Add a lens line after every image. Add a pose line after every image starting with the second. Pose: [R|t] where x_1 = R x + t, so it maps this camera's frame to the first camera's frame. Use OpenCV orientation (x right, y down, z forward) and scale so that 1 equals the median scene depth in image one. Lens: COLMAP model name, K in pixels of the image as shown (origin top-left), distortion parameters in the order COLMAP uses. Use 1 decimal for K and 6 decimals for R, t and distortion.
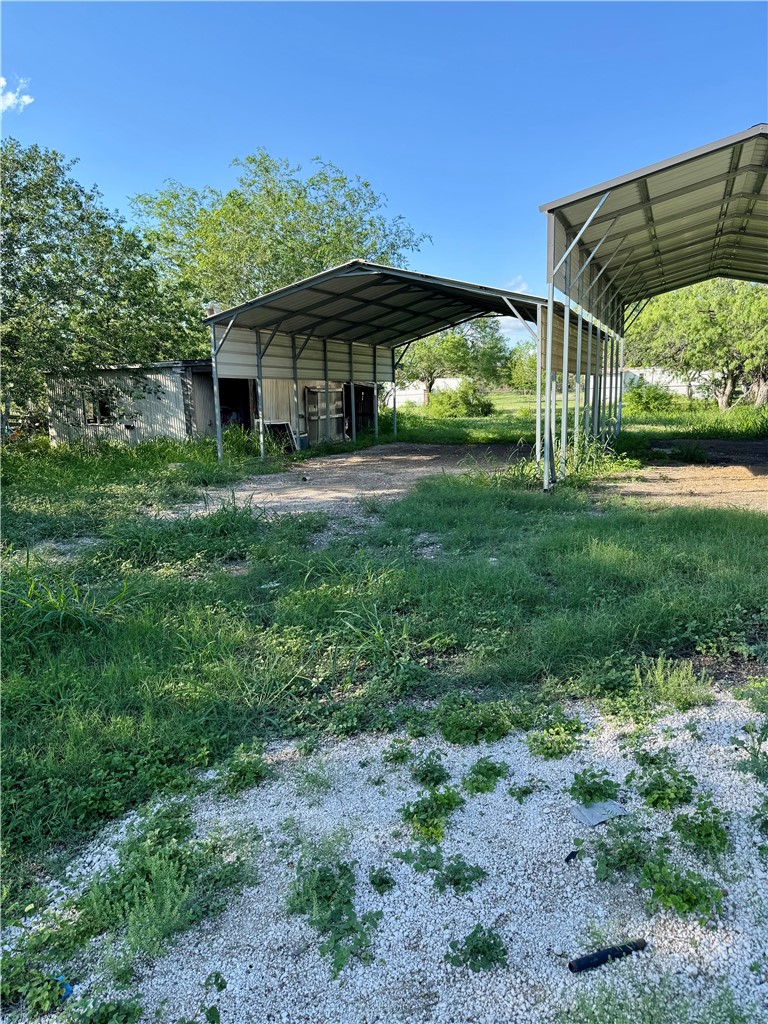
lens RADIAL K [[743.2, 0, 388.1], [0, 743.2, 512.4], [0, 0, 1]] dist [0.095681, -0.069886]
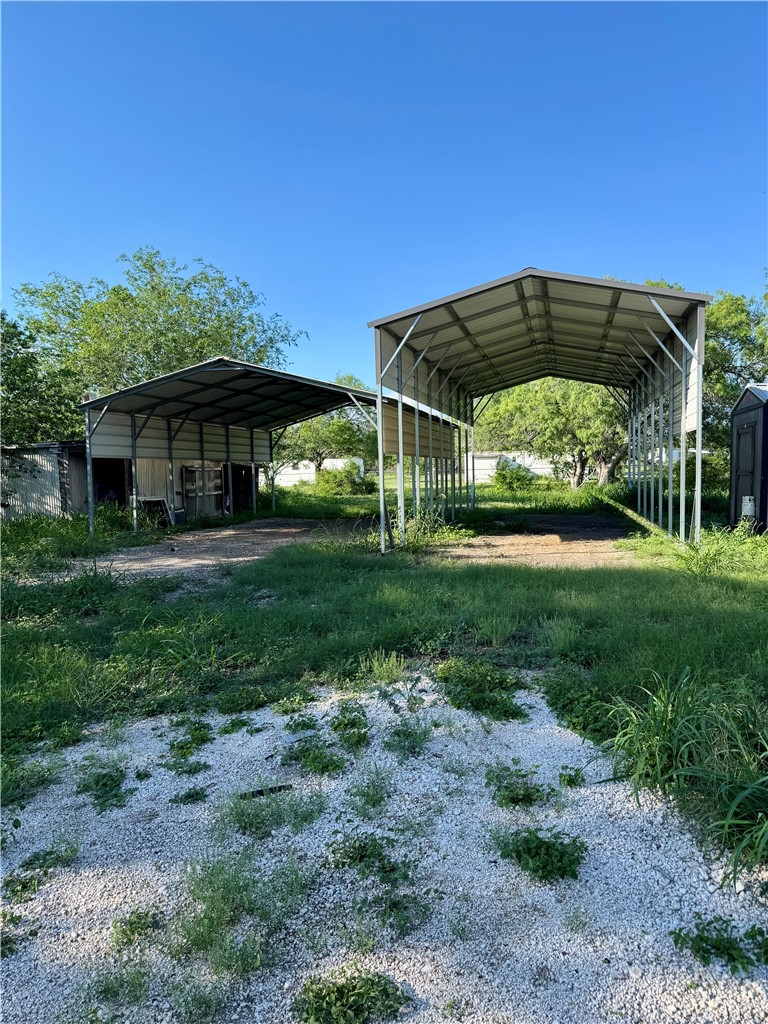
lens RADIAL K [[743.2, 0, 391.4], [0, 743.2, 511.6], [0, 0, 1]] dist [0.095681, -0.069886]
pose [[0.990499, -0.005728, 0.137404, 0.050470], [0.020338, 0.994247, -0.105163, 0.020013], [-0.136011, 0.106959, 0.984917, -0.118854]]
